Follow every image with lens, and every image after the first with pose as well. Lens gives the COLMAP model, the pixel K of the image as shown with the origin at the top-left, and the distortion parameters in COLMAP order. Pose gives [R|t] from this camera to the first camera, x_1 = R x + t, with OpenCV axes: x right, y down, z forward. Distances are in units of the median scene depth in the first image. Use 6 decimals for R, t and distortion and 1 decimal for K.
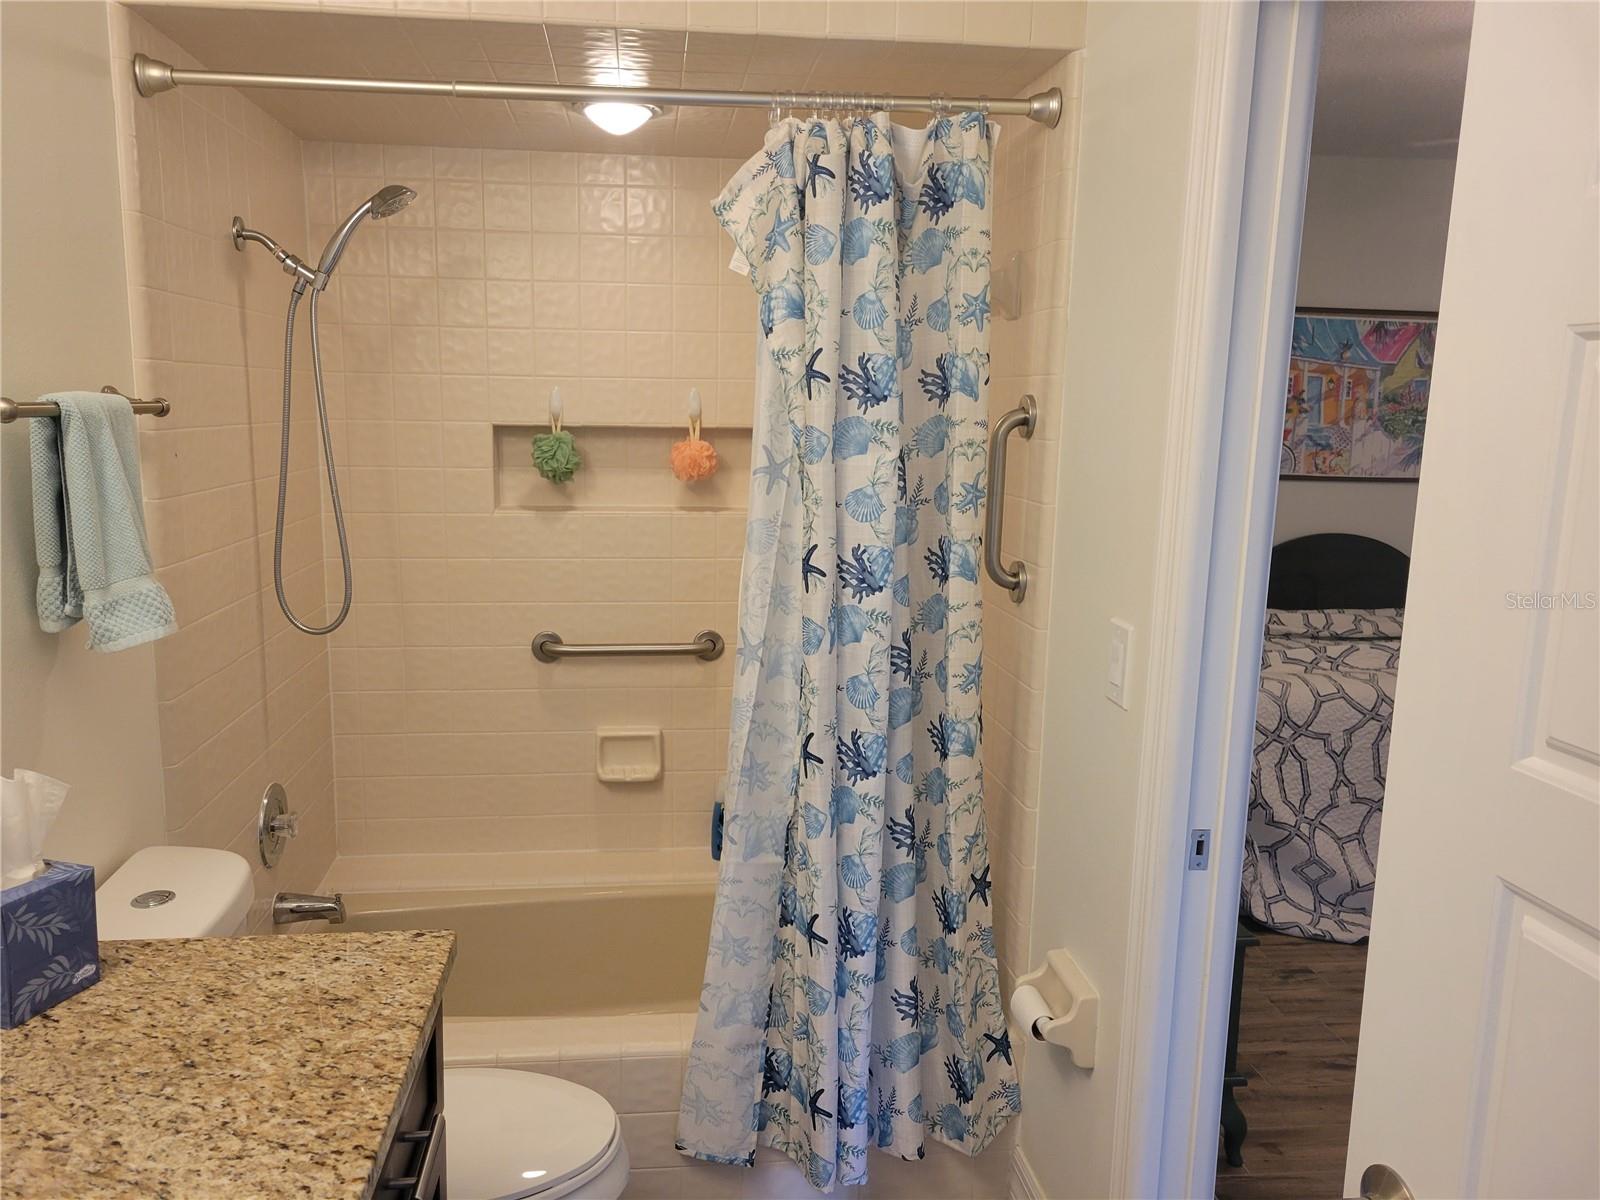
lens RADIAL K [[1214.7, 0, 764.5], [0, 1214.7, 605.7], [0, 0, 1]] dist [0.037037, -0.007487]
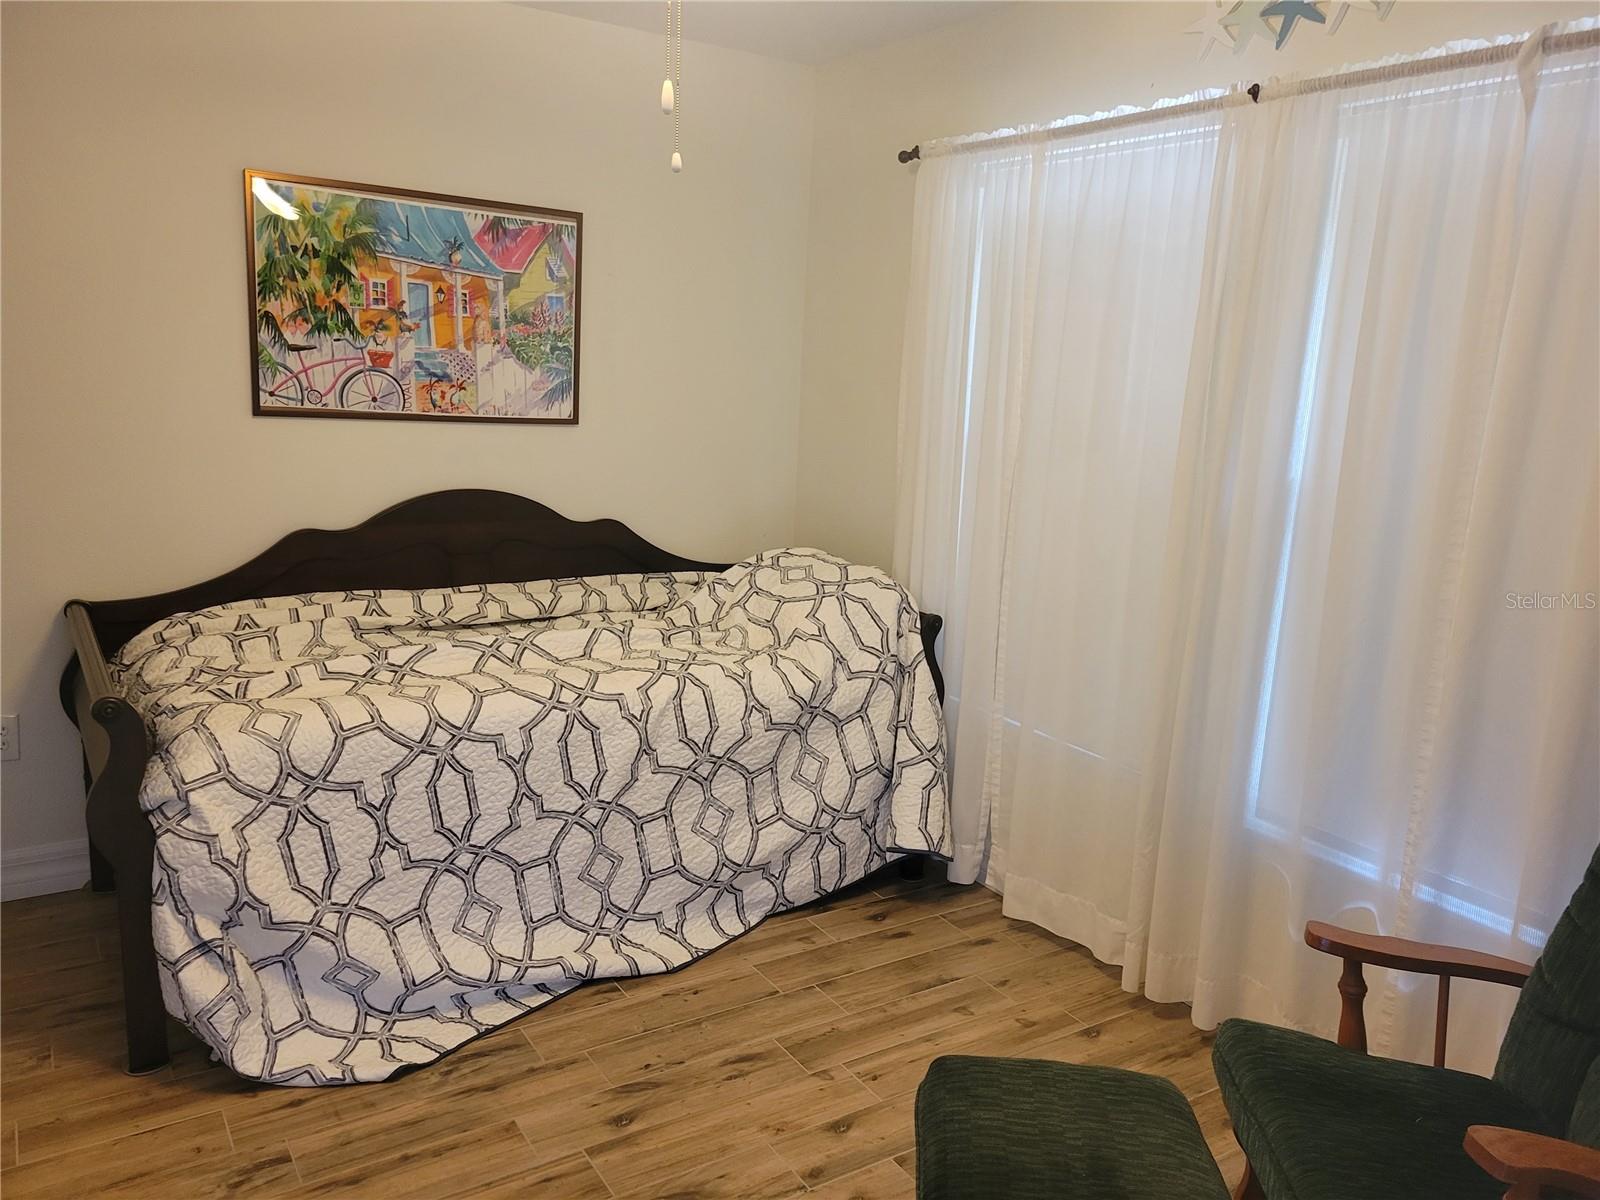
lens RADIAL K [[1214.7, 0, 764.5], [0, 1214.7, 605.7], [0, 0, 1]] dist [0.037037, -0.007487]
pose [[0.897529, -0.066078, 0.435976, 0.309865], [0.045063, 0.997277, 0.058381, -0.022740], [-0.438646, -0.032753, 0.898063, 0.224807]]
